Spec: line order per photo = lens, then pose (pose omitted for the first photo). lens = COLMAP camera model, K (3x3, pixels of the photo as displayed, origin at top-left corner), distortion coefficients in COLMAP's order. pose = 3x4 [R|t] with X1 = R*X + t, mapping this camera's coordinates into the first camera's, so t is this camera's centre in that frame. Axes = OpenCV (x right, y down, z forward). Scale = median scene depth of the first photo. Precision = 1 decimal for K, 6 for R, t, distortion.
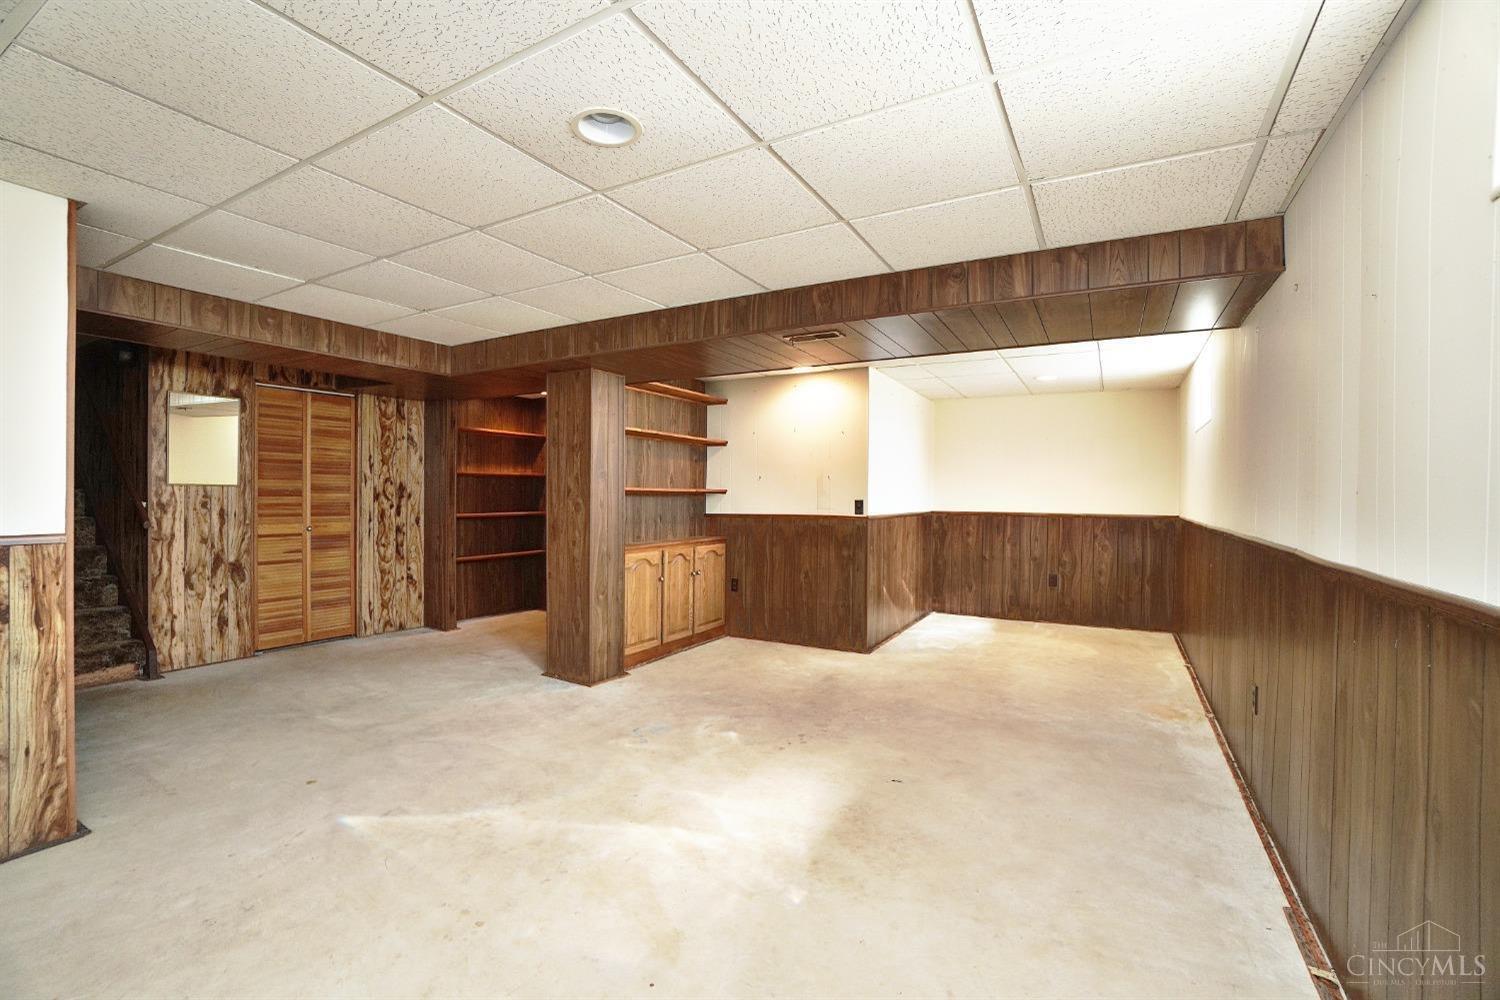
lens RADIAL K [[645.8, 0, 741.9], [0, 645.8, 505.1], [0, 0, 1]] dist [-0.002193, -0.000045]
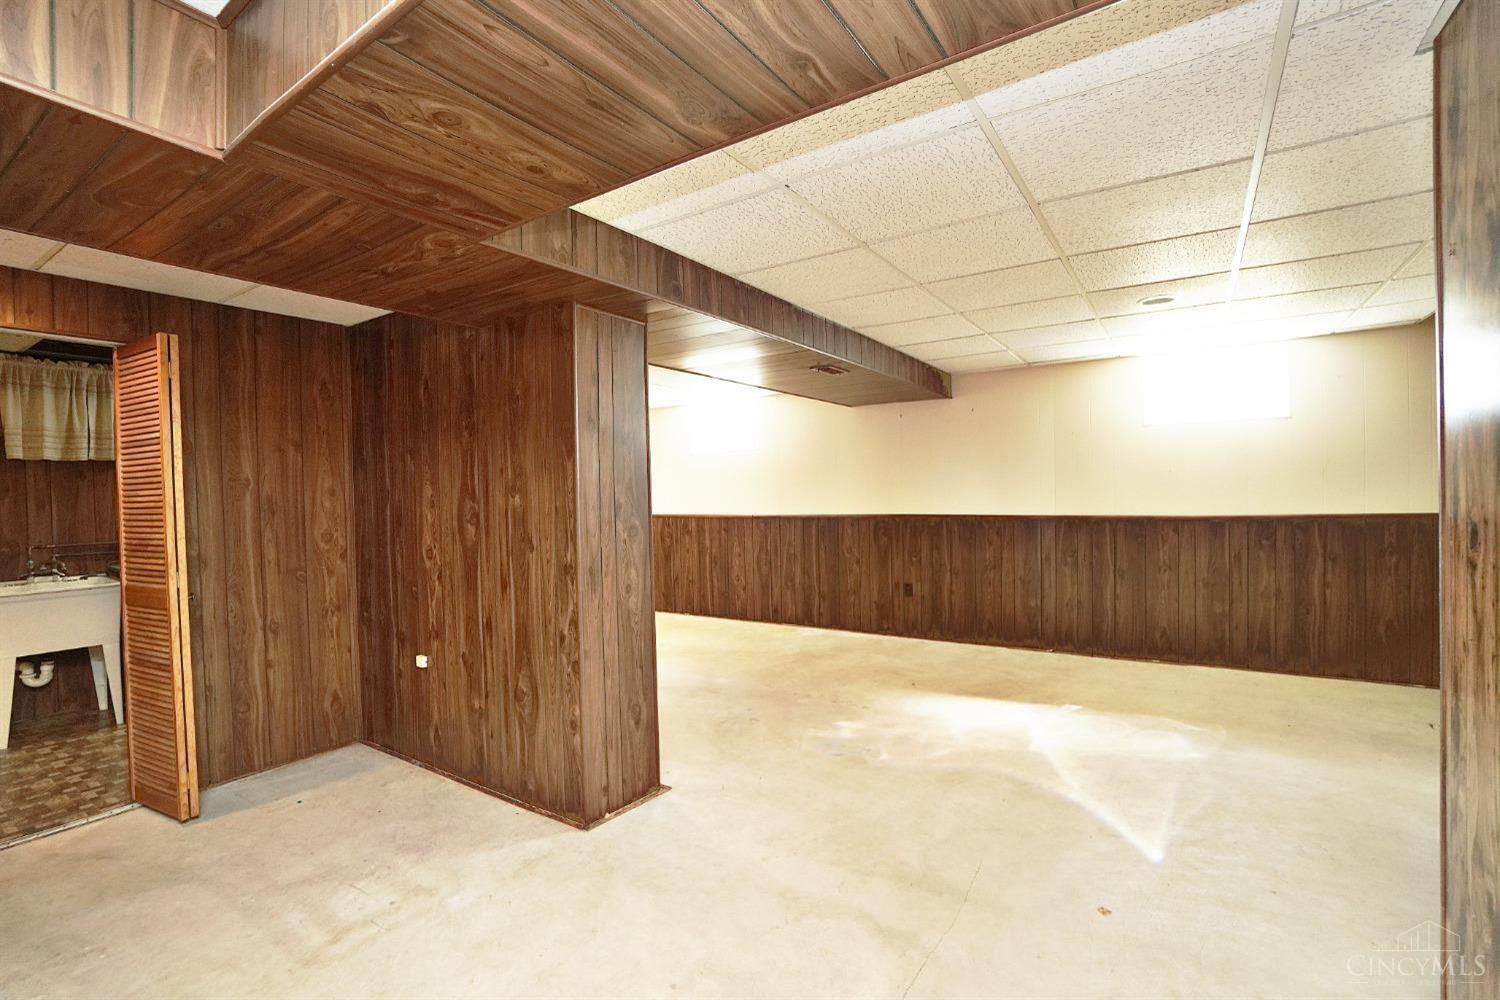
lens RADIAL K [[645.8, 0, 743.4], [0, 645.8, 500.5], [0, 0, 1]] dist [-0.002193, -0.000045]
pose [[0.057380, -0.010343, 0.998299, -1.178143], [0.013171, 0.999867, 0.009603, -0.043525], [-0.998266, 0.012597, 0.057509, 1.130376]]
